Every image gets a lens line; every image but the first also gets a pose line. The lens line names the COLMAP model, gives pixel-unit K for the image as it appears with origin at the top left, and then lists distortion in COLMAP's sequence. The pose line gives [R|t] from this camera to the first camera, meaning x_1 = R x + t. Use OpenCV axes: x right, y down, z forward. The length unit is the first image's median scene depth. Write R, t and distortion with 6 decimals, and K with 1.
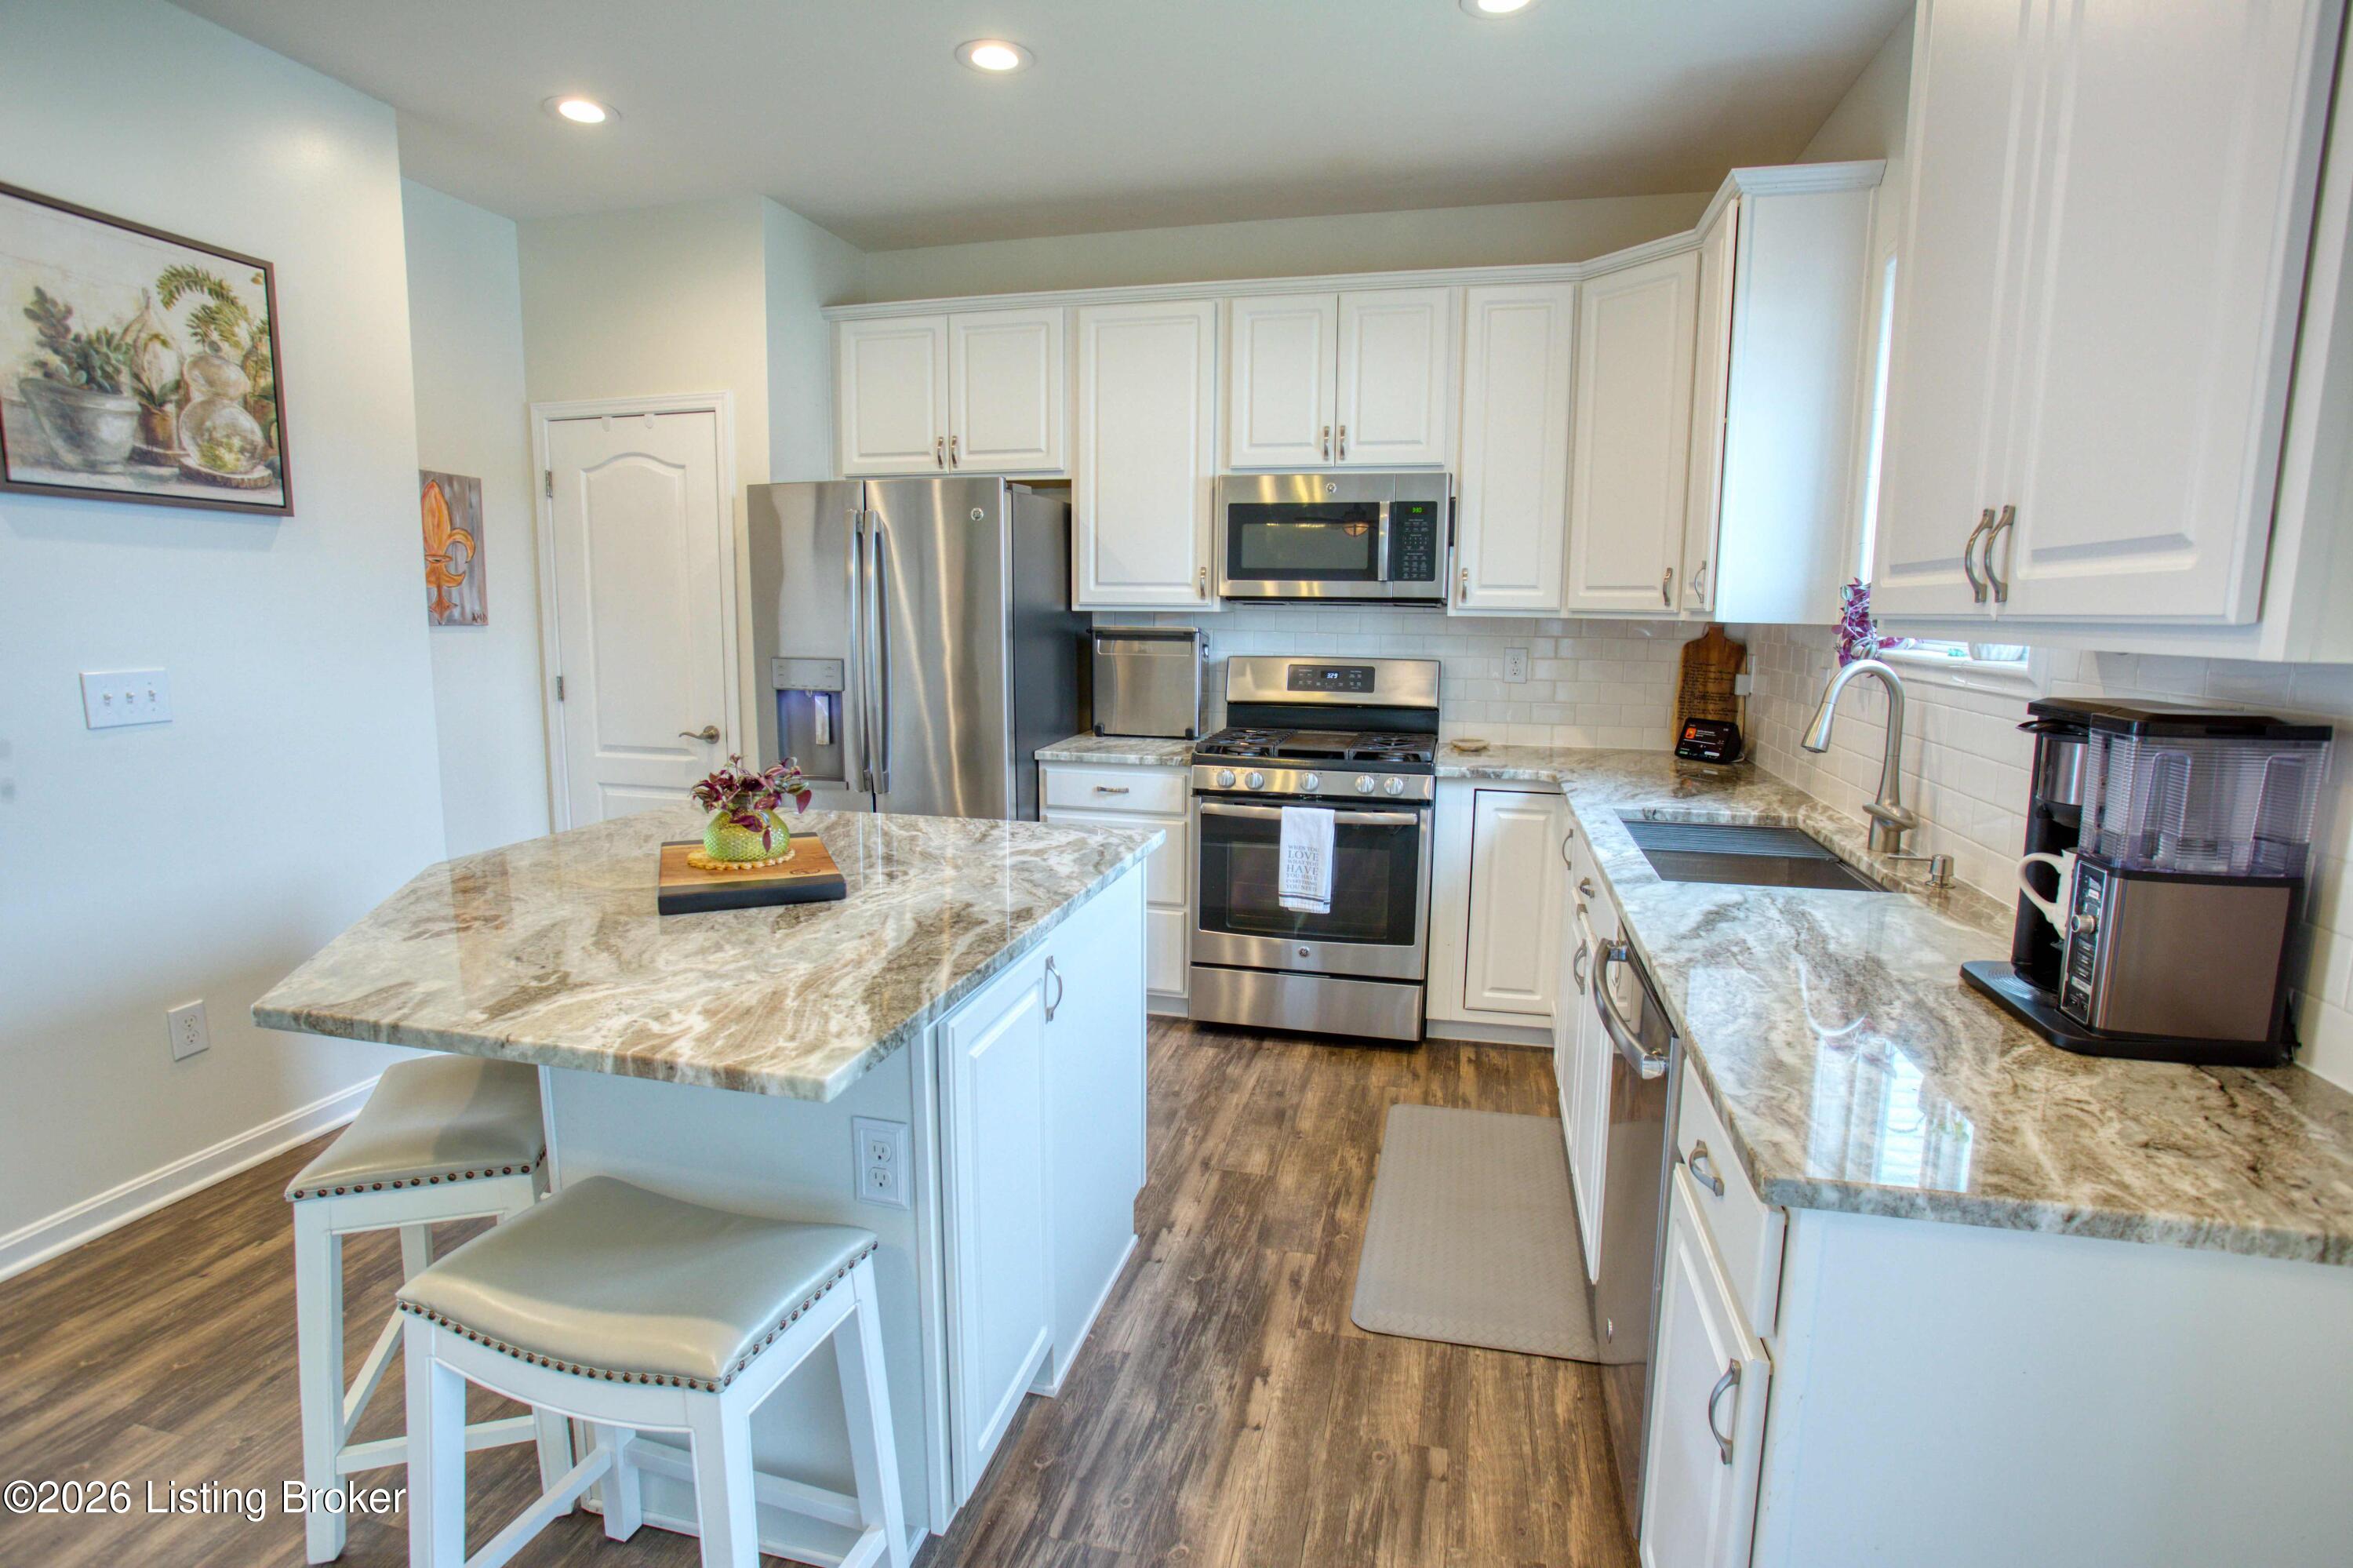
lens RADIAL K [[1138.9, 0, 1178.3], [0, 1138.9, 795.9], [0, 0, 1]] dist [-0.043000, 0.010137]
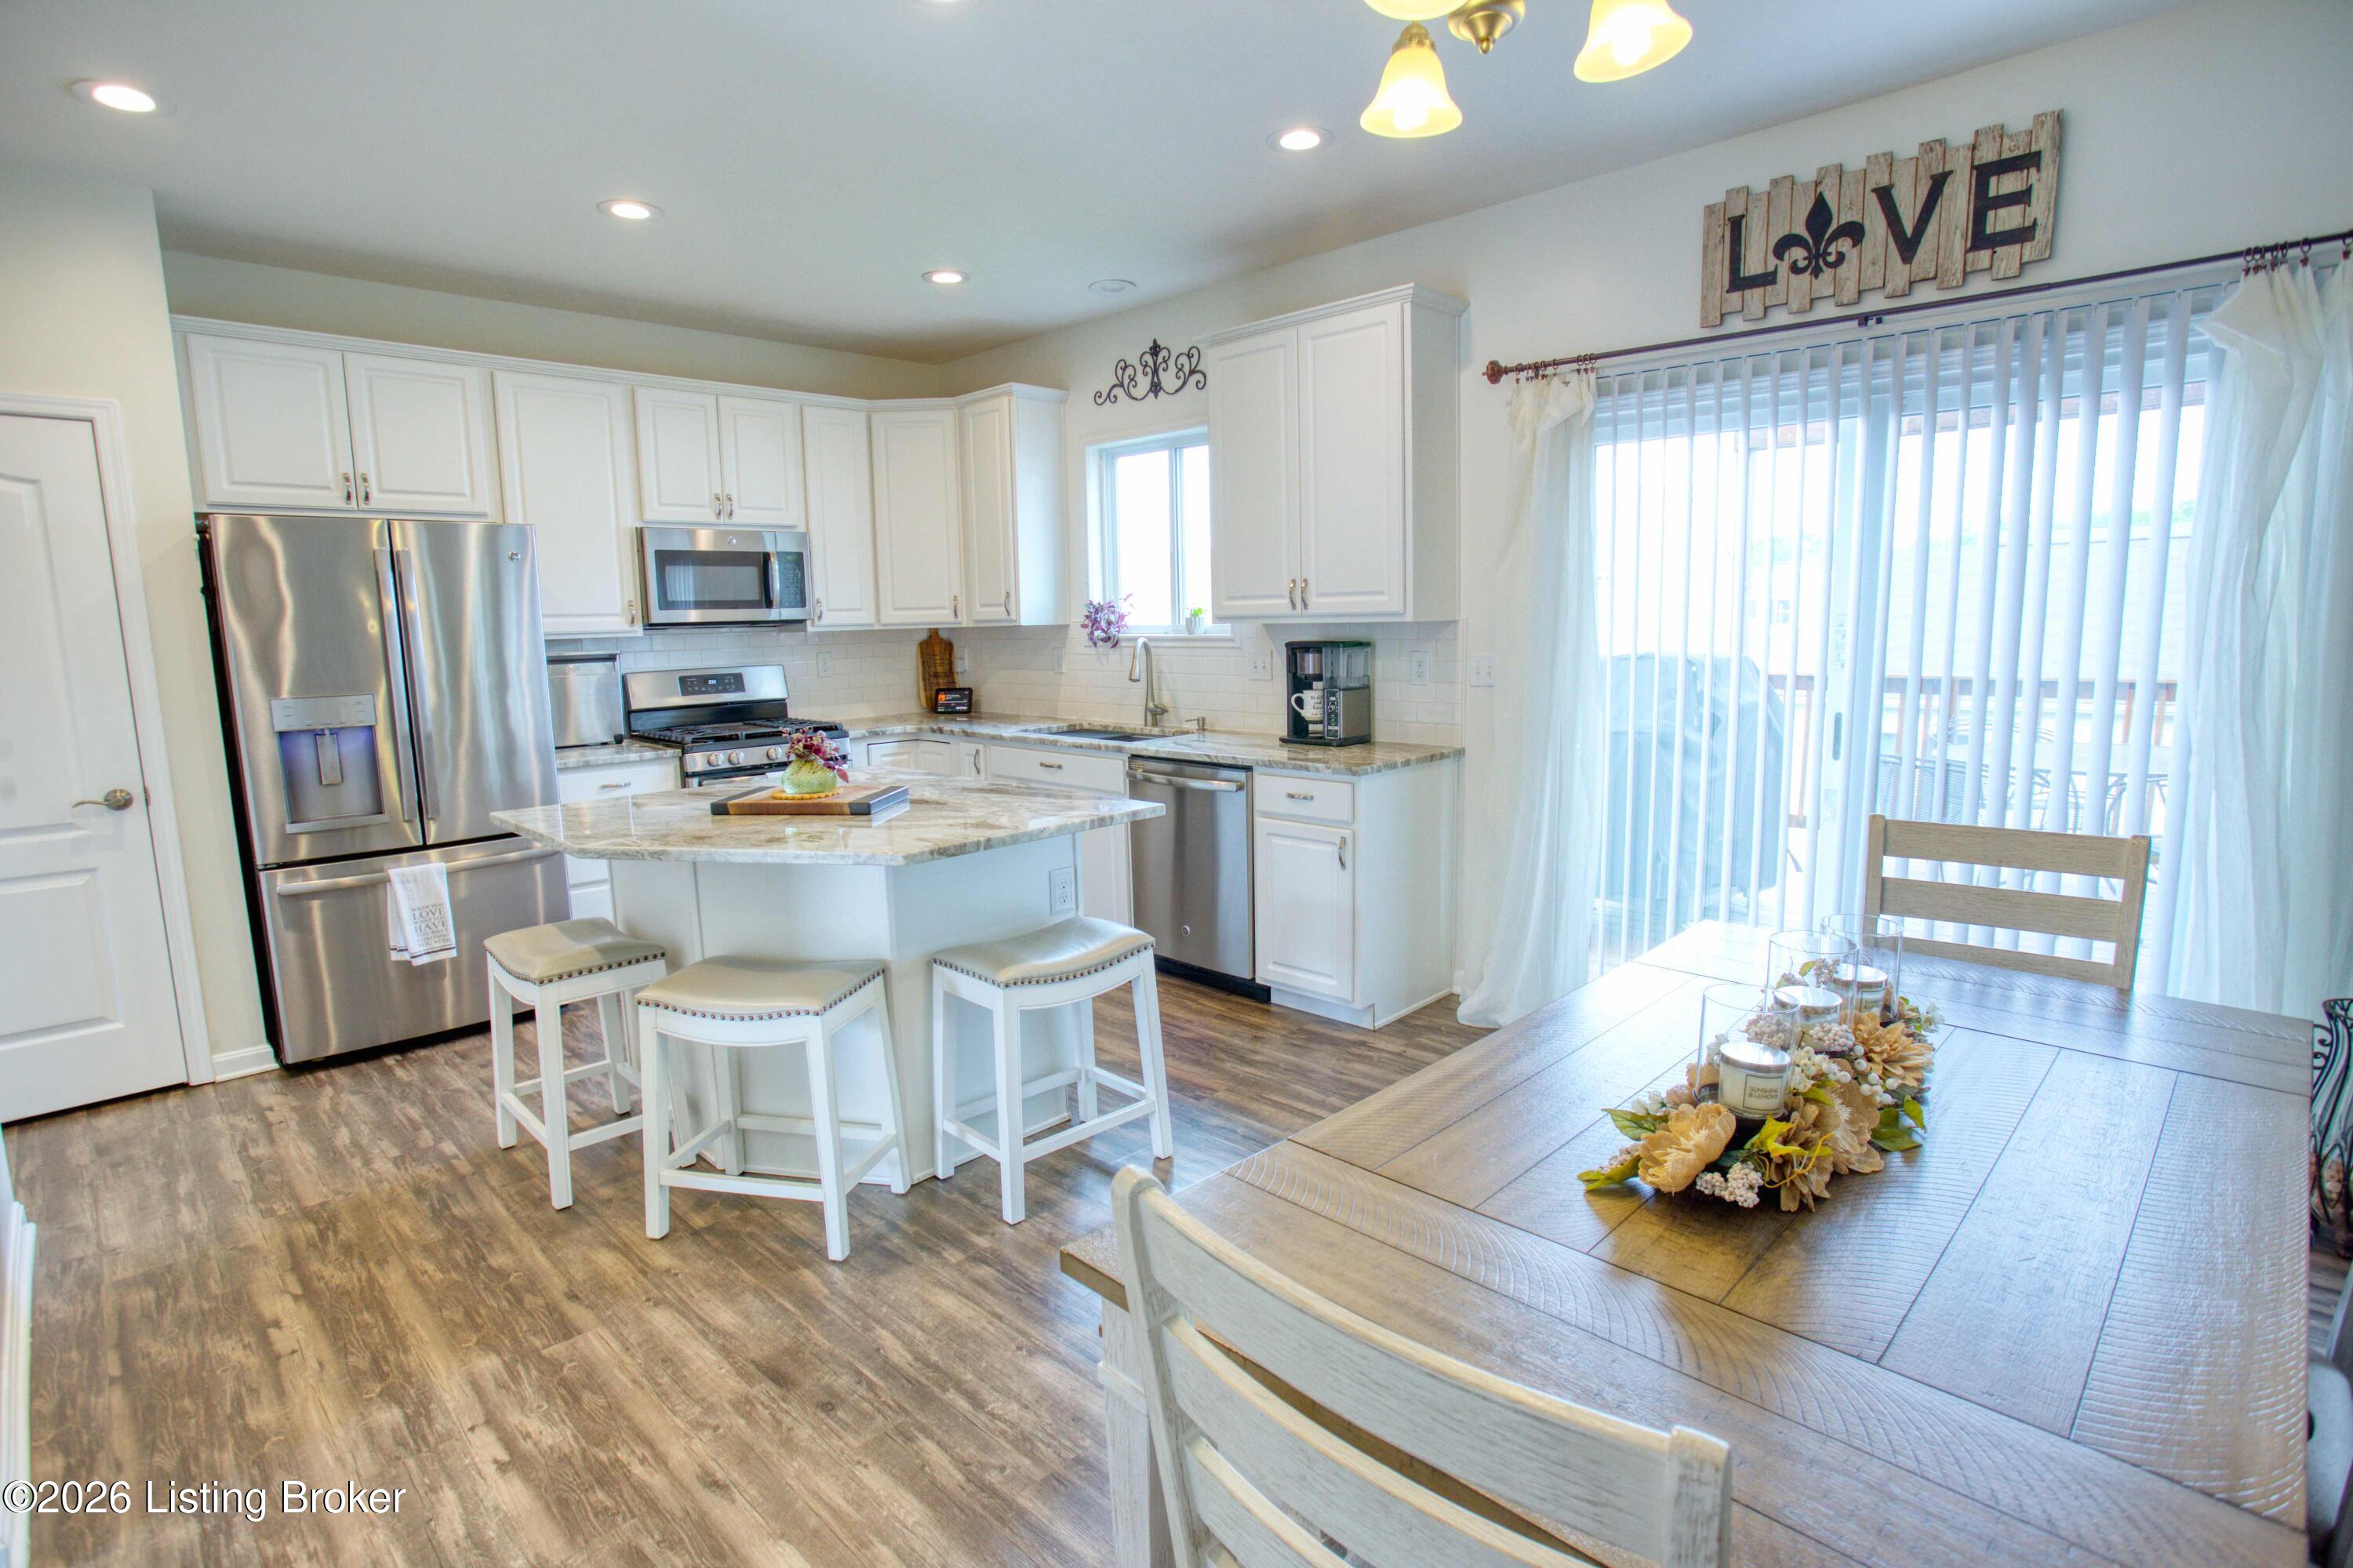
lens RADIAL K [[1139.3, 0, 1182.8], [0, 1139.3, 783.8], [0, 0, 1]] dist [-0.041004, 0.008181]
pose [[0.508350, -0.147040, 0.848504, -0.760844], [0.164996, 0.983691, 0.071615, 0.006044], [-0.845196, 0.103594, 0.524320, -0.125962]]
